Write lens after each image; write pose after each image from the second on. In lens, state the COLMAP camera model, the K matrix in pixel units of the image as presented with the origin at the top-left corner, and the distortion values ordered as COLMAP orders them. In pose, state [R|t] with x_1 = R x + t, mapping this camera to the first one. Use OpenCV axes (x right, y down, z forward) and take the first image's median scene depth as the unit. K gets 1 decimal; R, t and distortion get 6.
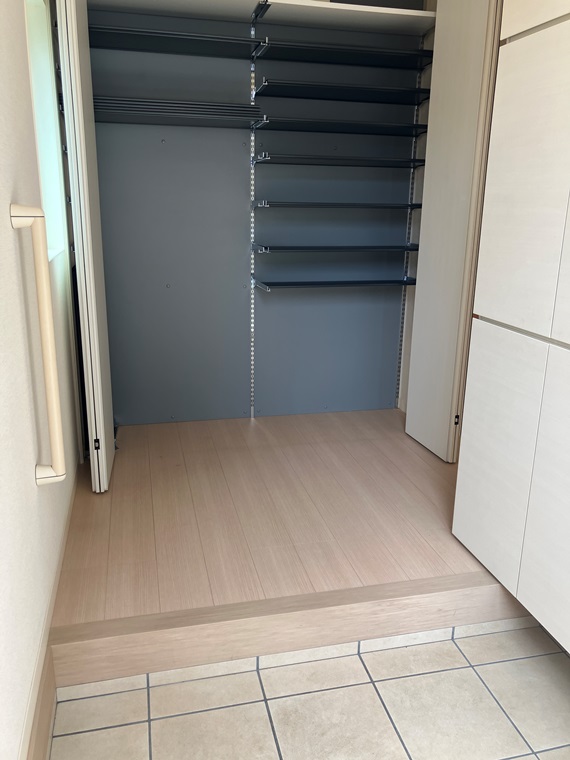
lens RADIAL K [[622.3, 0, 285.0], [0, 622.3, 380.0], [0, 0, 1]] dist [0.007638, 0.004881]
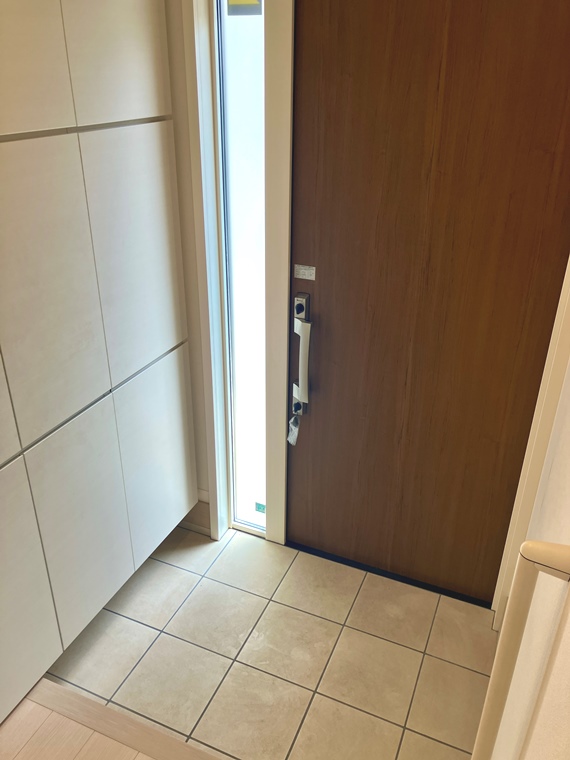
lens RADIAL K [[622.3, 0, 285.0], [0, 622.3, 380.0], [0, 0, 1]] dist [0.007638, 0.004881]
pose [[-0.800034, -0.294690, 0.522592, -0.429228], [0.142038, 0.753256, 0.642207, -0.754522], [-0.582898, 0.588016, -0.560774, 1.257149]]
